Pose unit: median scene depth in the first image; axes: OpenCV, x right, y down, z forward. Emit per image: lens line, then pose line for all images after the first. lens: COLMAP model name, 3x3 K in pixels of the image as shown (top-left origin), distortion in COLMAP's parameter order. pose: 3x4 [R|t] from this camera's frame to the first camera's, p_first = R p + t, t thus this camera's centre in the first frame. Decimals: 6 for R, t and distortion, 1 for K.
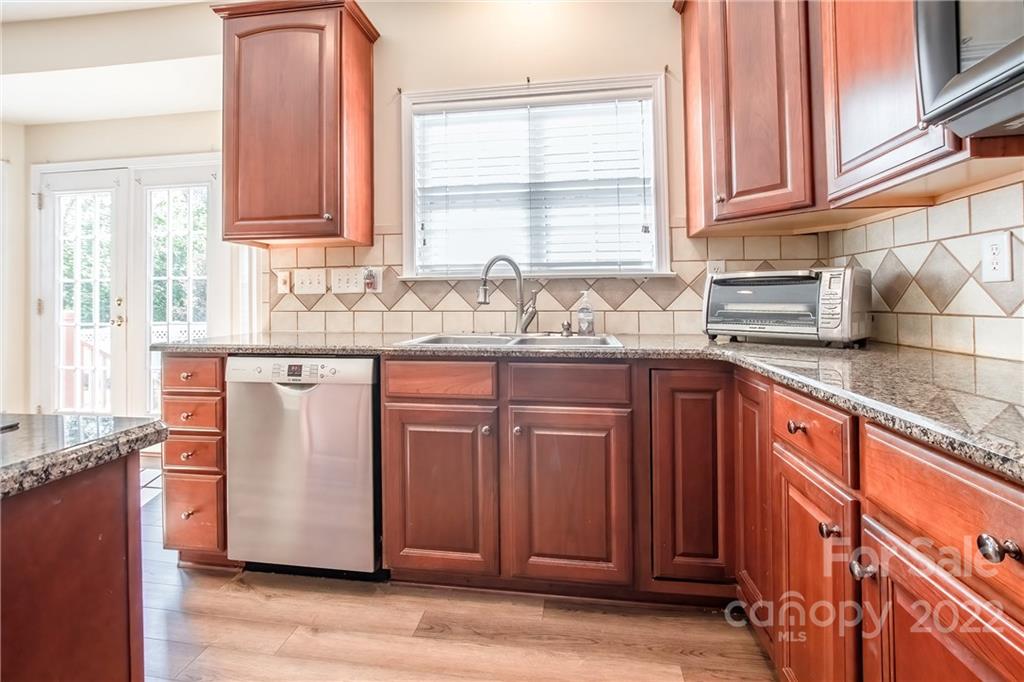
lens RADIAL K [[454.3, 0, 508.9], [0, 454.3, 296.1], [0, 0, 1]] dist [-0.007334, 0.000685]
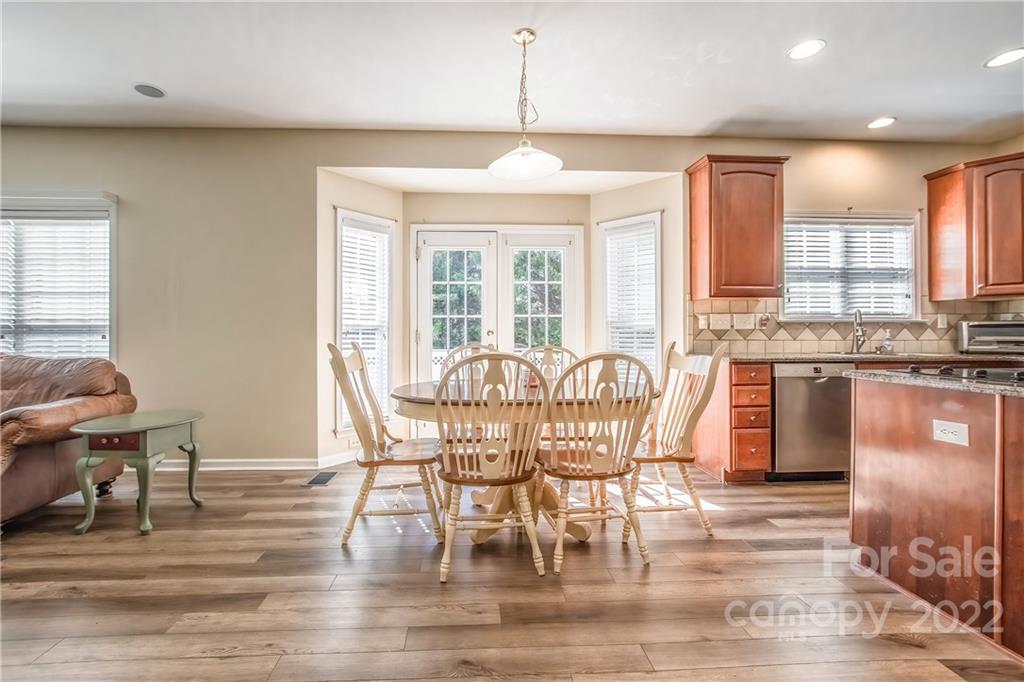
lens RADIAL K [[454.3, 0, 484.9], [0, 454.3, 337.6], [0, 0, 1]] dist [-0.007334, 0.000685]
pose [[0.979225, 0.005387, 0.202707, -1.663883], [-0.007866, 0.999904, 0.011427, 0.012929], [-0.202626, -0.012784, 0.979173, -0.430154]]
